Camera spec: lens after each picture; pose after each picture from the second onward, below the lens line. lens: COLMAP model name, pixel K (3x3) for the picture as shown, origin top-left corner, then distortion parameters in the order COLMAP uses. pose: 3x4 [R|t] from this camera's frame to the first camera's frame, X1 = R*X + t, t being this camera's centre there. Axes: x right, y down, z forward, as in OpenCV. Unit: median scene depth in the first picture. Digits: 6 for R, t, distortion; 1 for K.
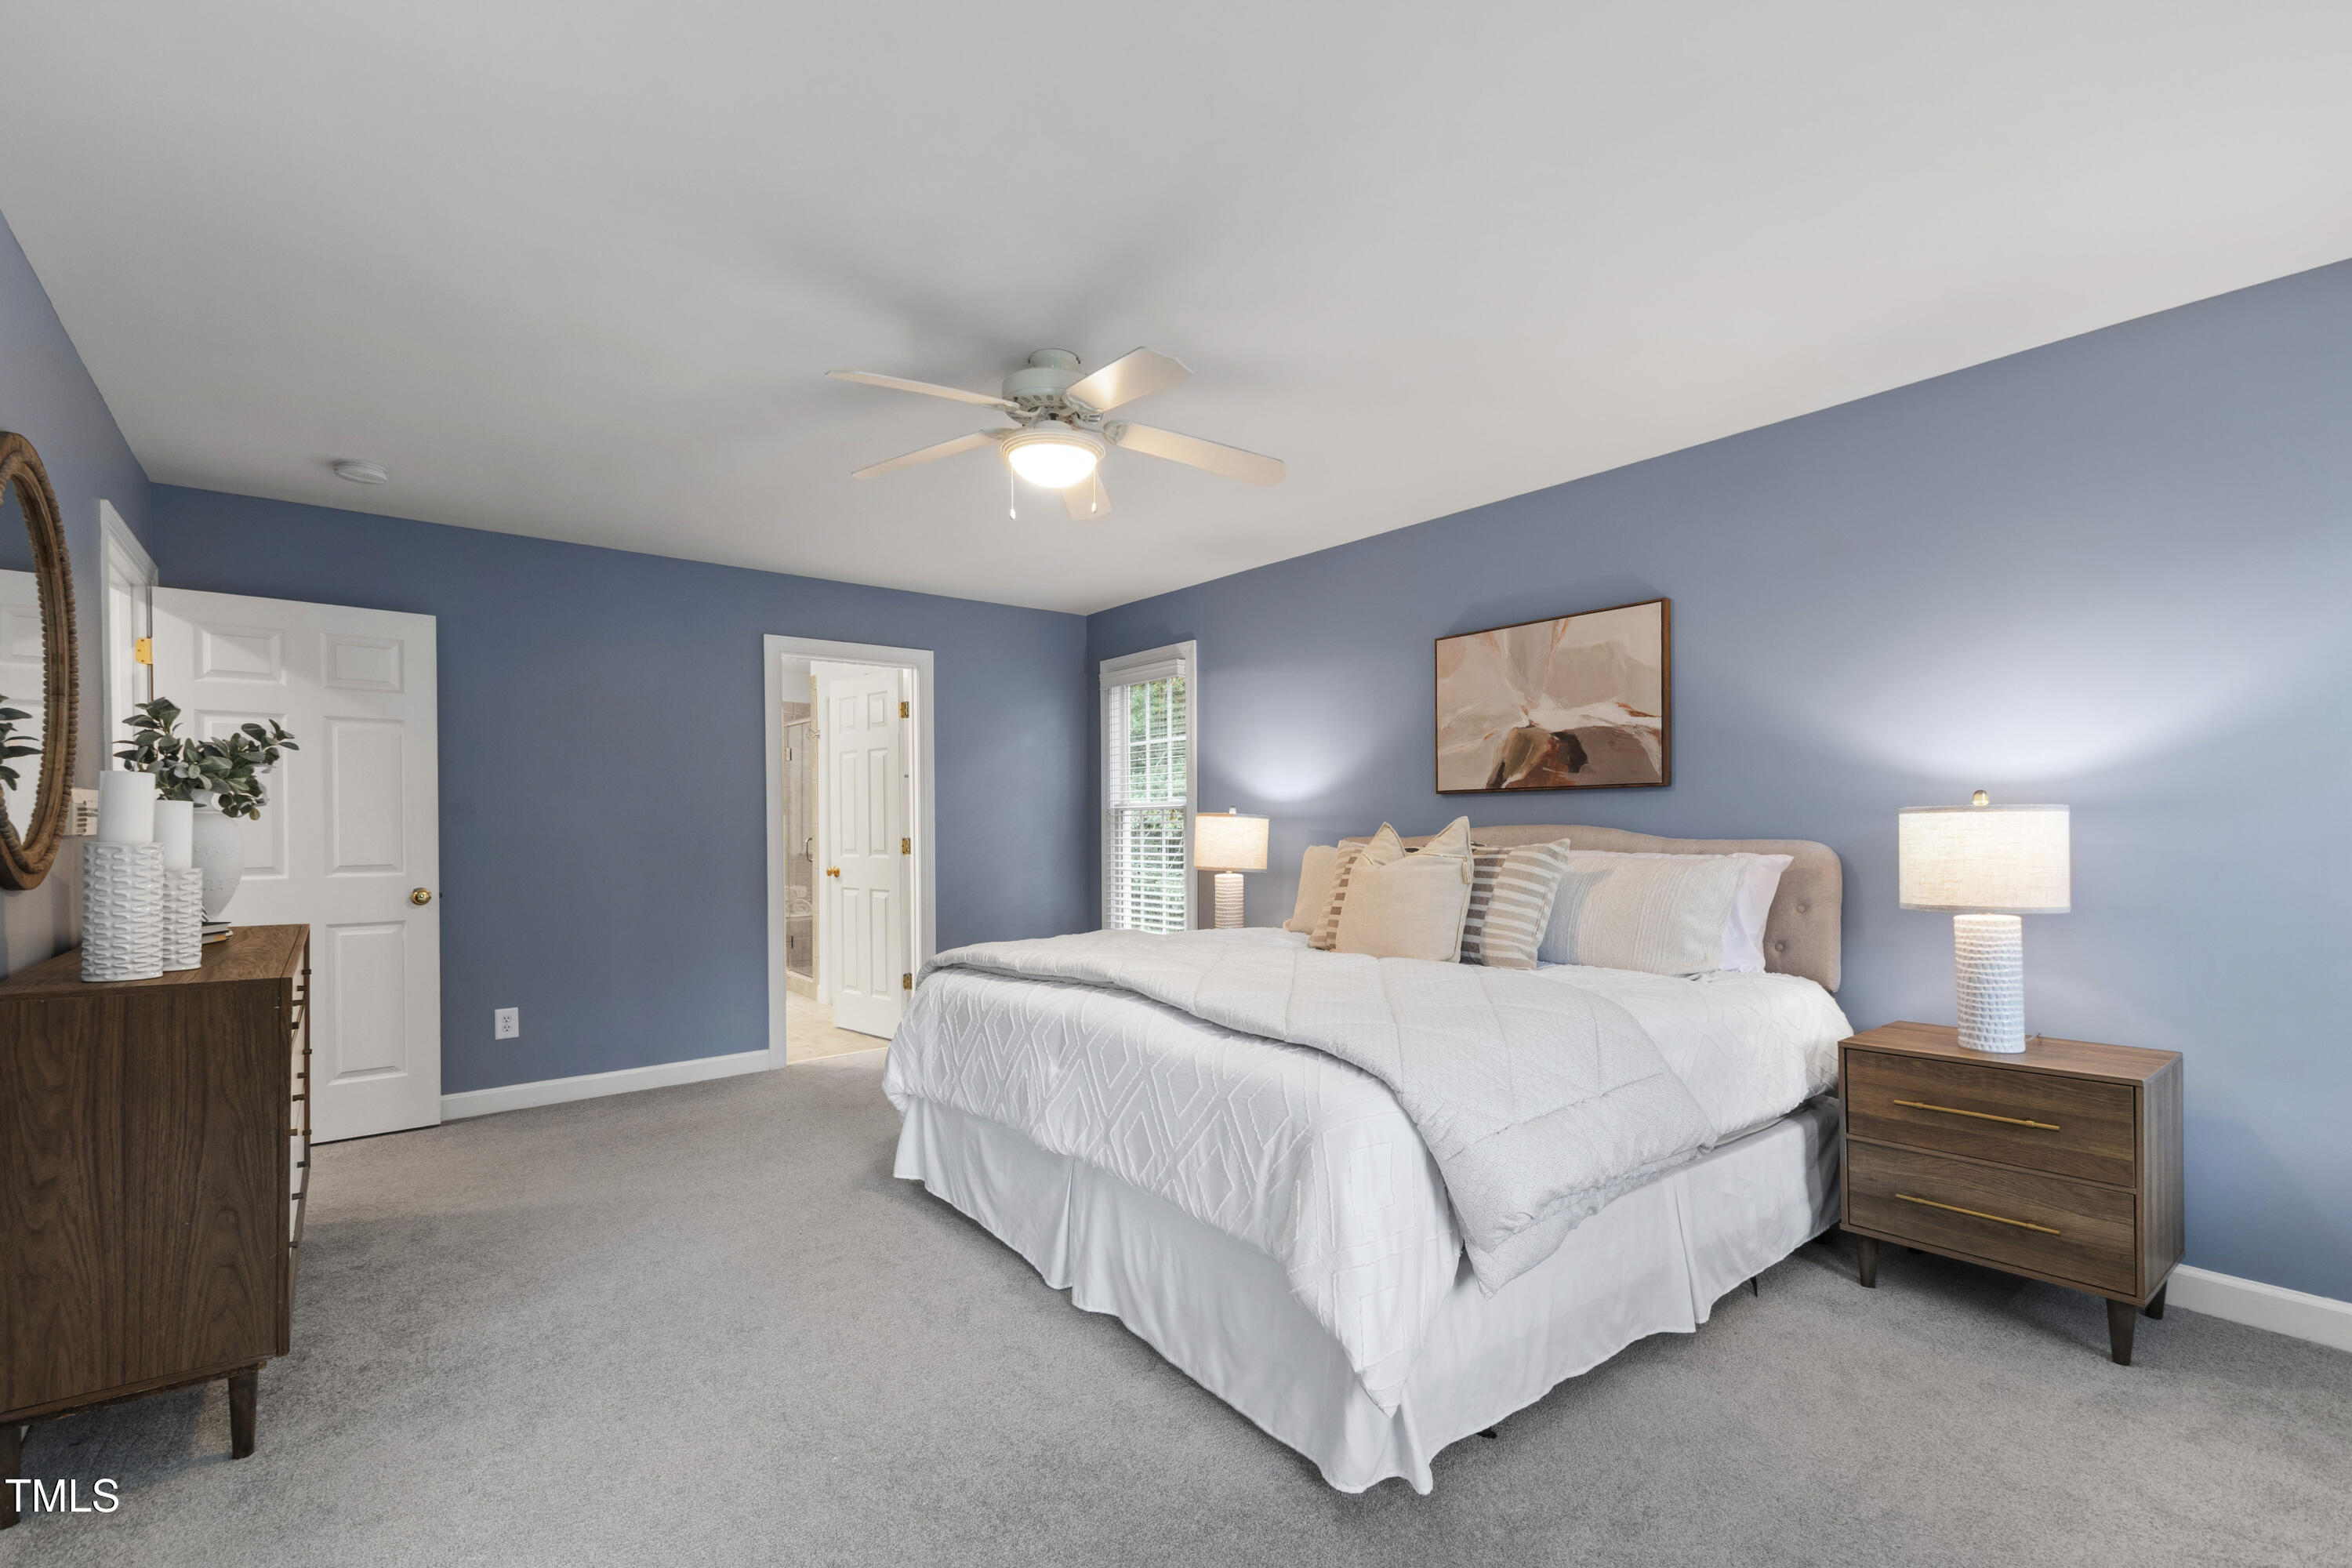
lens RADIAL K [[1026.0, 0, 1119.1], [0, 1026.0, 817.9], [0, 0, 1]] dist [0.000799, 0.000227]
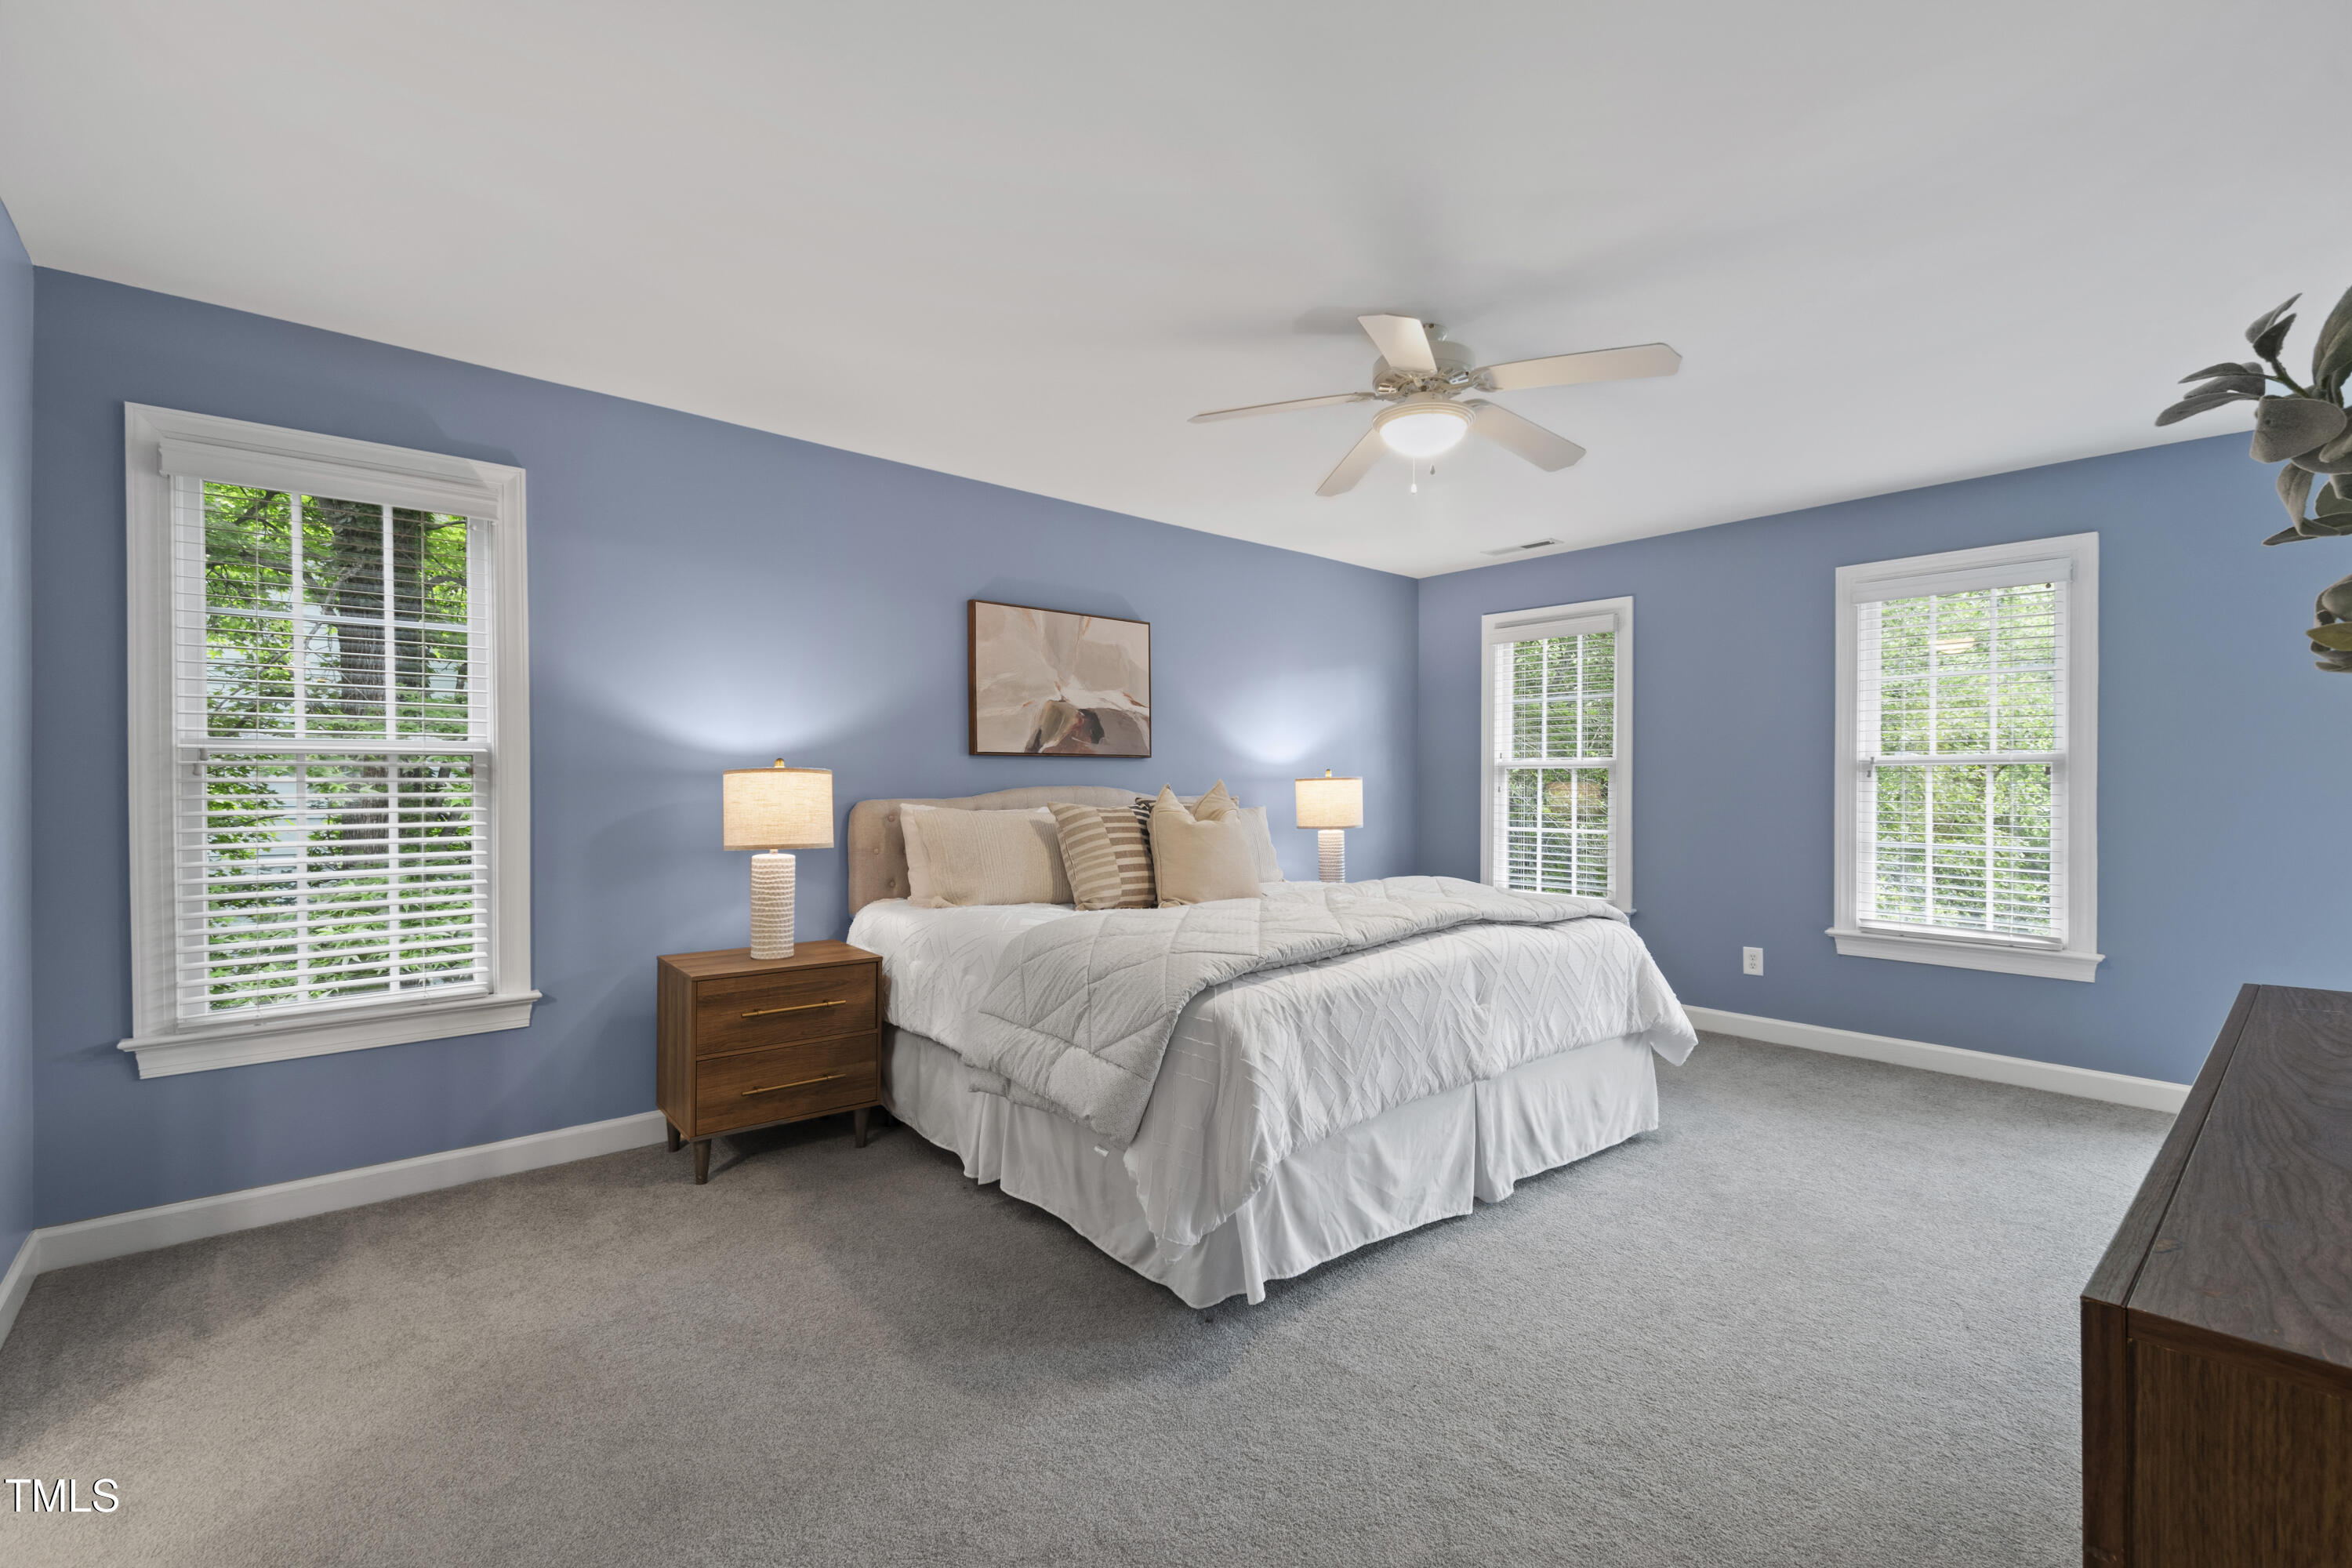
lens RADIAL K [[1026.0, 0, 1183.7], [0, 1026.0, 785.0], [0, 0, 1]] dist [0.000799, 0.000227]
pose [[-0.073148, -0.001547, 0.997320, -0.763742], [-0.010039, 0.999949, 0.000815, 0.003561], [-0.997271, -0.009953, -0.073160, 0.942648]]
